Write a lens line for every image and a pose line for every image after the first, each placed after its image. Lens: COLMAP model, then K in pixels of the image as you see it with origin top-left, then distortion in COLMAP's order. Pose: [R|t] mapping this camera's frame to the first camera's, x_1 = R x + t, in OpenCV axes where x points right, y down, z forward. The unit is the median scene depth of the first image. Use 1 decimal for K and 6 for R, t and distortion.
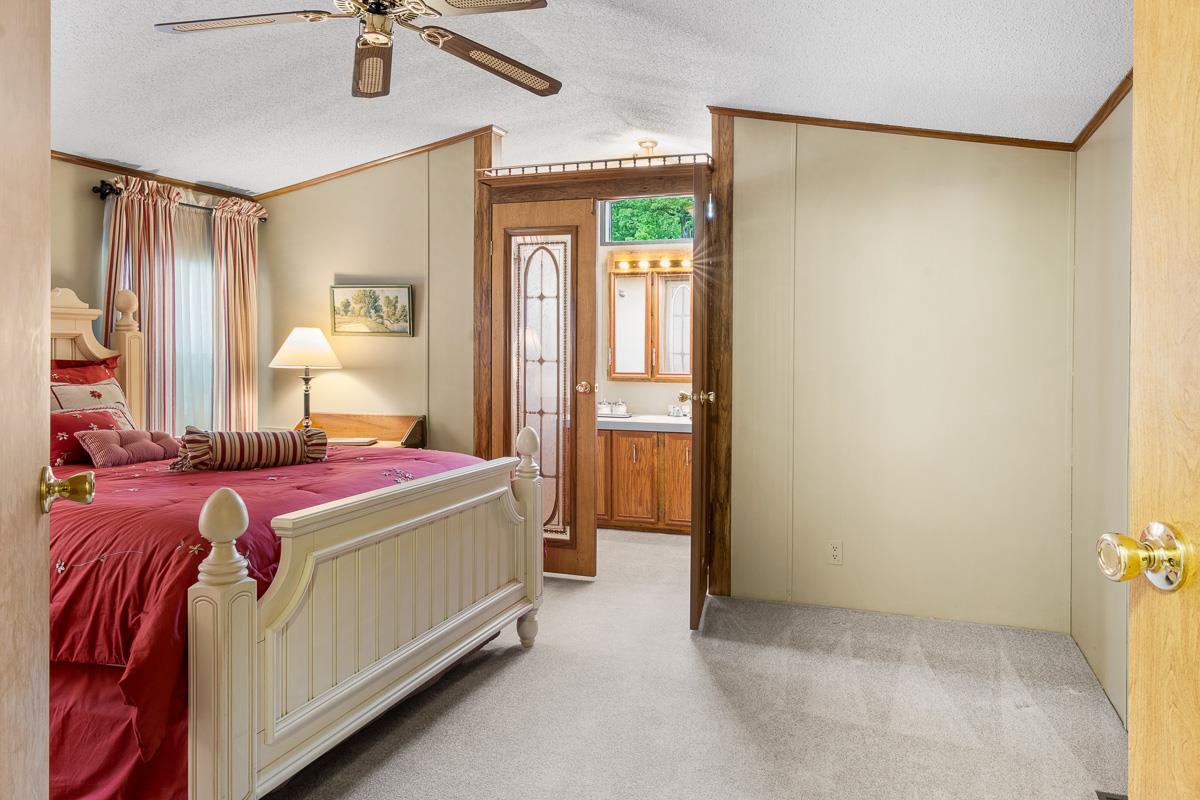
lens RADIAL K [[776.5, 0, 599.4], [0, 776.5, 343.6], [0, 0, 1]] dist [0.009147, -0.000535]
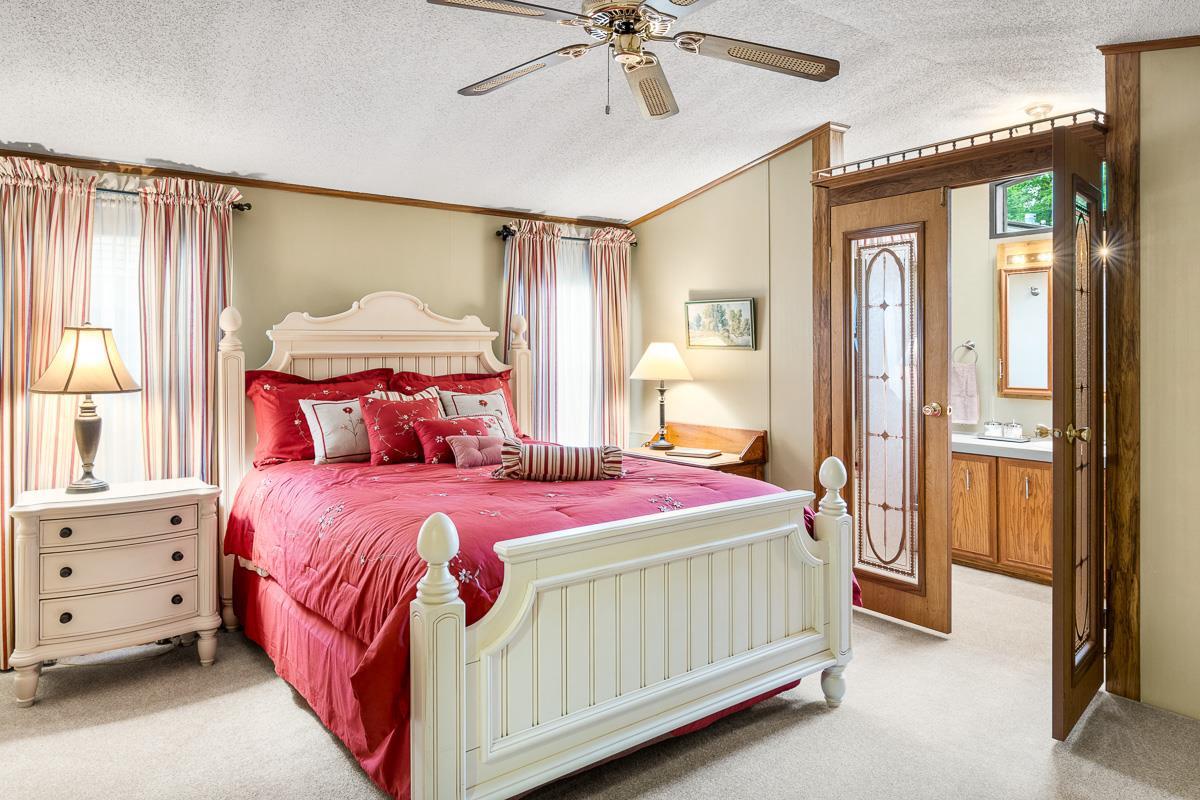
lens RADIAL K [[732.1, 0, 597.8], [0, 732.1, 346.1], [0, 0, 1]] dist [0.006585, 0.001664]
pose [[0.838828, -0.011738, -0.544270, 0.109362], [0.013073, 0.999914, -0.001417, -0.016889], [0.544240, -0.005927, 0.838909, 0.119709]]
